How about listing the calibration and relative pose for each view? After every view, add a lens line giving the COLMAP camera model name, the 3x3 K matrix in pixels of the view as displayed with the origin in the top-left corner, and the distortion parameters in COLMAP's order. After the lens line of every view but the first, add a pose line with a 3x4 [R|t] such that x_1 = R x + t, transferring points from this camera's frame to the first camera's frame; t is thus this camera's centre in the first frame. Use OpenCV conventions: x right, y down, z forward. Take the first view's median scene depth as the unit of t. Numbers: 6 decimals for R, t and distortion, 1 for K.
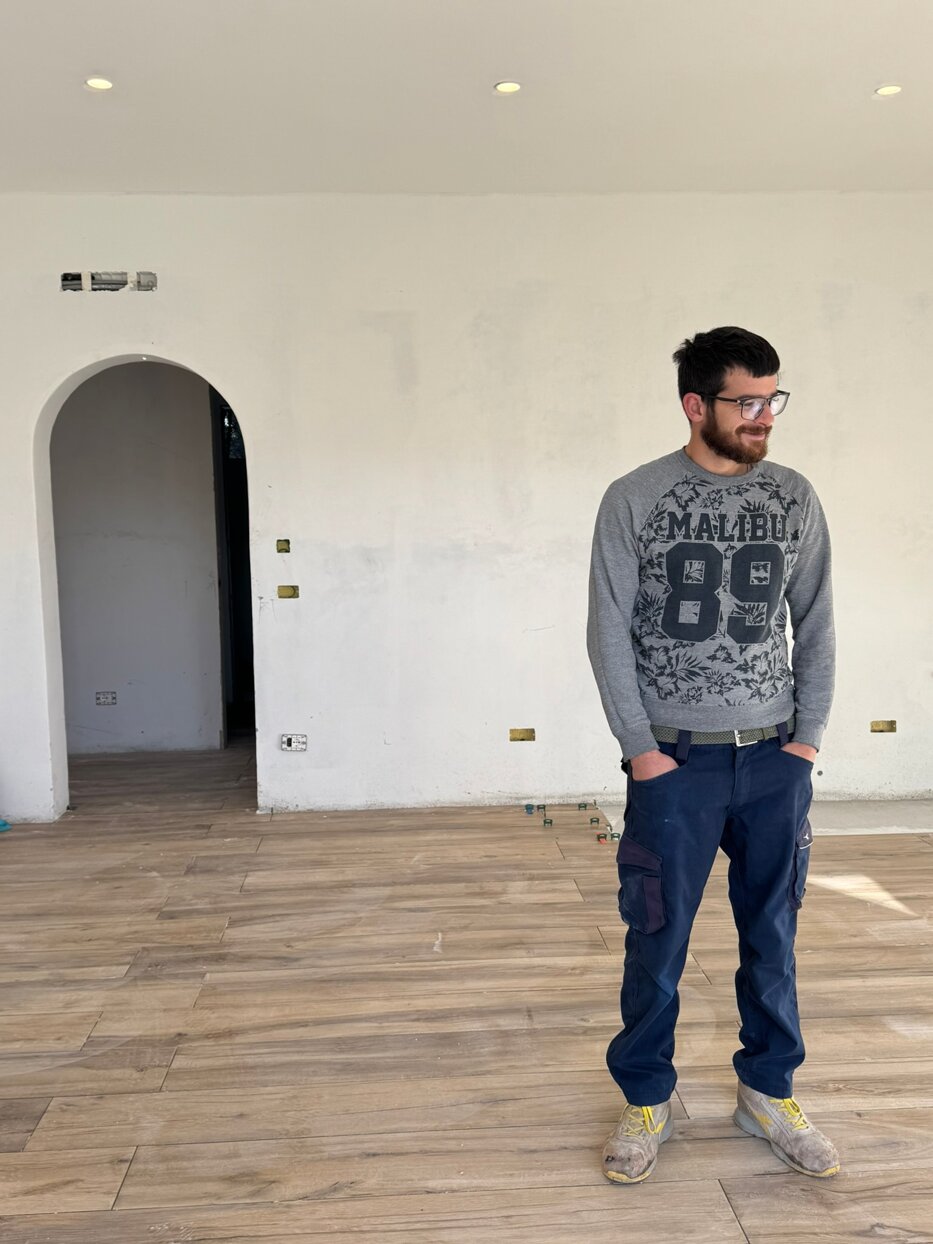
lens RADIAL K [[1157.6, 0, 467.0], [0, 1157.6, 622.1], [0, 0, 1]] dist [-0.000037, 0.000000]
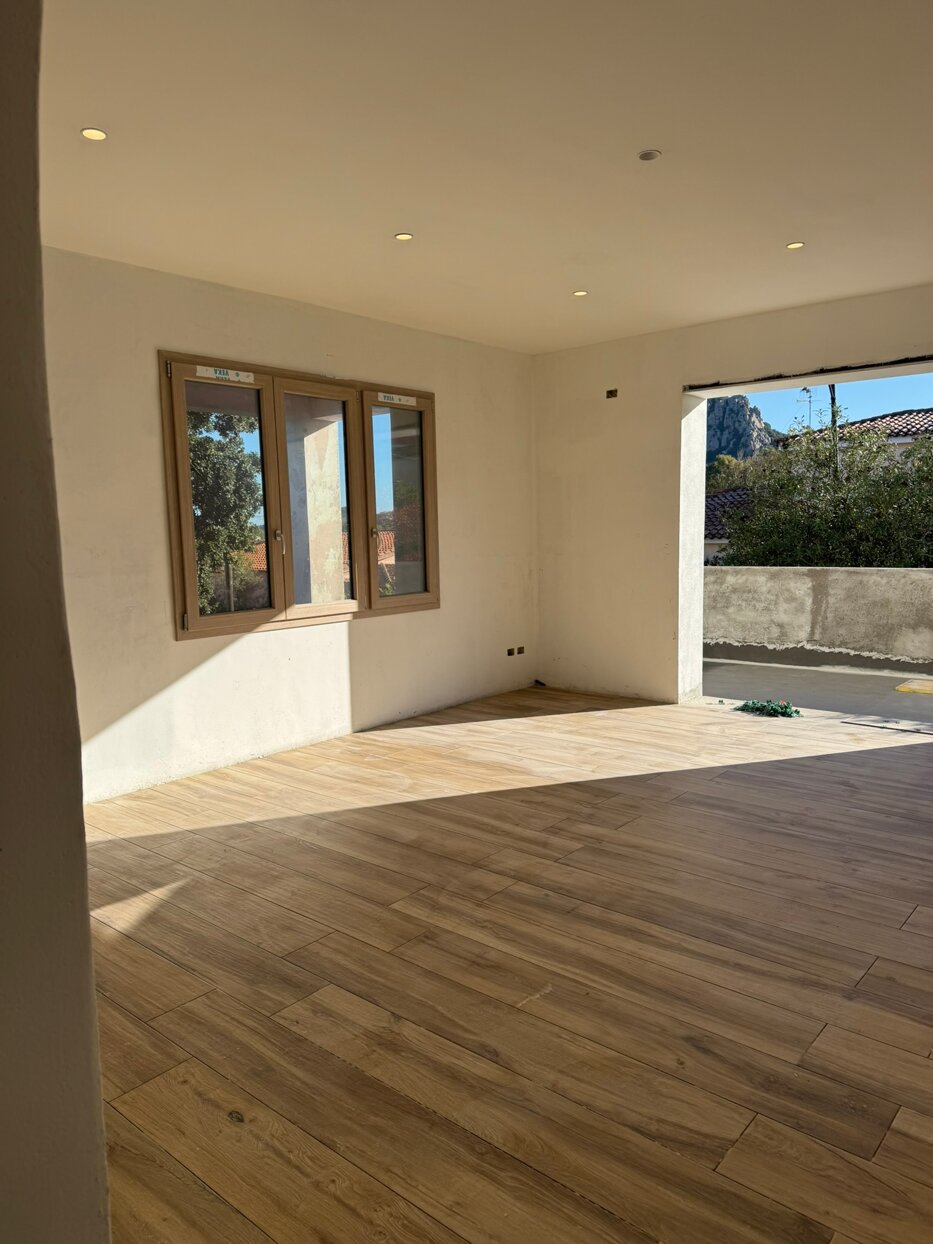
lens RADIAL K [[870.9, 0, 466.9], [0, 870.9, 622.2], [0, 0, 1]] dist [0.003872, 0.002725]
pose [[-0.716130, -0.057771, 0.695572, -0.468525], [0.101915, 0.977233, 0.186091, -0.155172], [-0.690486, 0.204155, -0.693938, 1.512830]]
